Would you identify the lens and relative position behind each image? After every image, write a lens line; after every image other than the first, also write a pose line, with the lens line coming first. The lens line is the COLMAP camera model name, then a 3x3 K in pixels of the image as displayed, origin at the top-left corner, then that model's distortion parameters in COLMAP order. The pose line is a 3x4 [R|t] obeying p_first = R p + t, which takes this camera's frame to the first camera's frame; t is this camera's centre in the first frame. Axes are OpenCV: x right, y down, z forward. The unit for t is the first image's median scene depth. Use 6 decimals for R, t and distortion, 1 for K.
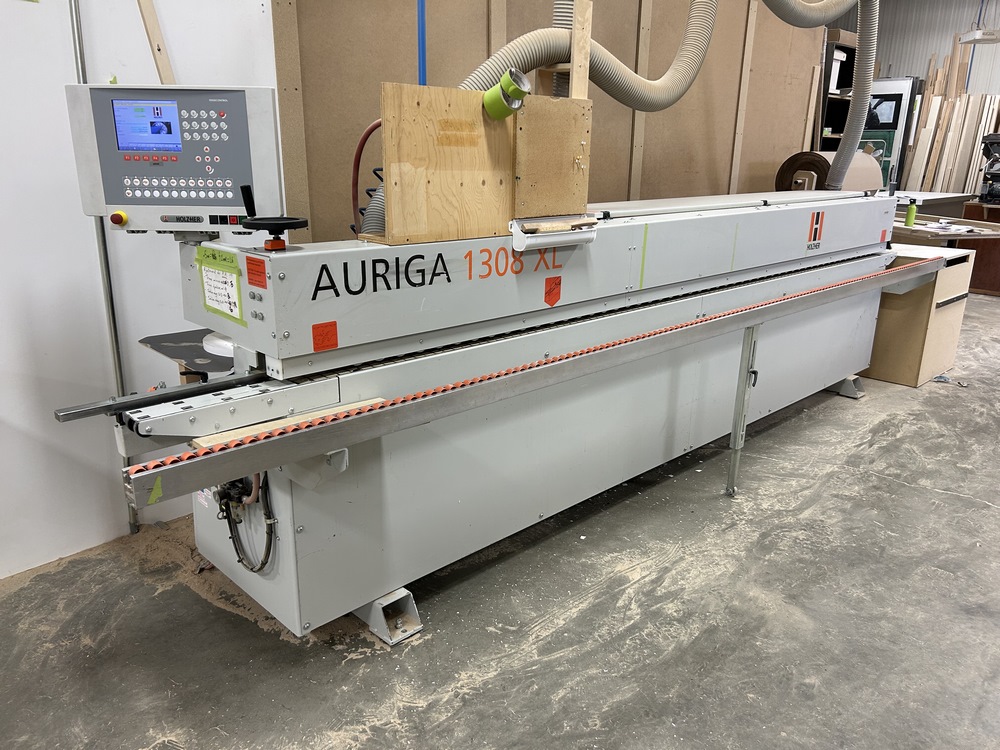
lens RADIAL K [[763.3, 0, 502.7], [0, 763.3, 382.4], [0, 0, 1]] dist [0.043055, -0.054027]
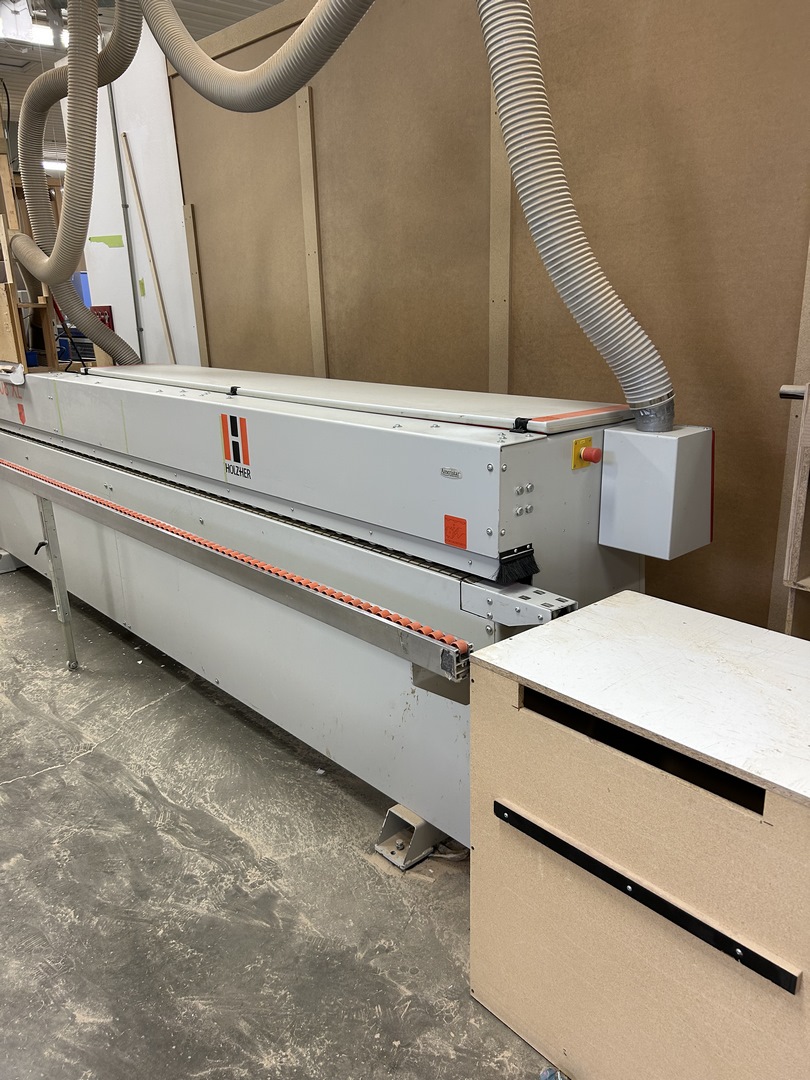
lens RADIAL K [[824.4, 0, 396.0], [0, 824.4, 548.7], [0, 0, 1]] dist [0.043055, -0.054027]
pose [[-0.062675, 0.280621, -0.957770, 1.953889], [-0.267002, 0.919963, 0.287016, -0.640703], [0.961656, 0.273715, 0.017268, 2.105521]]
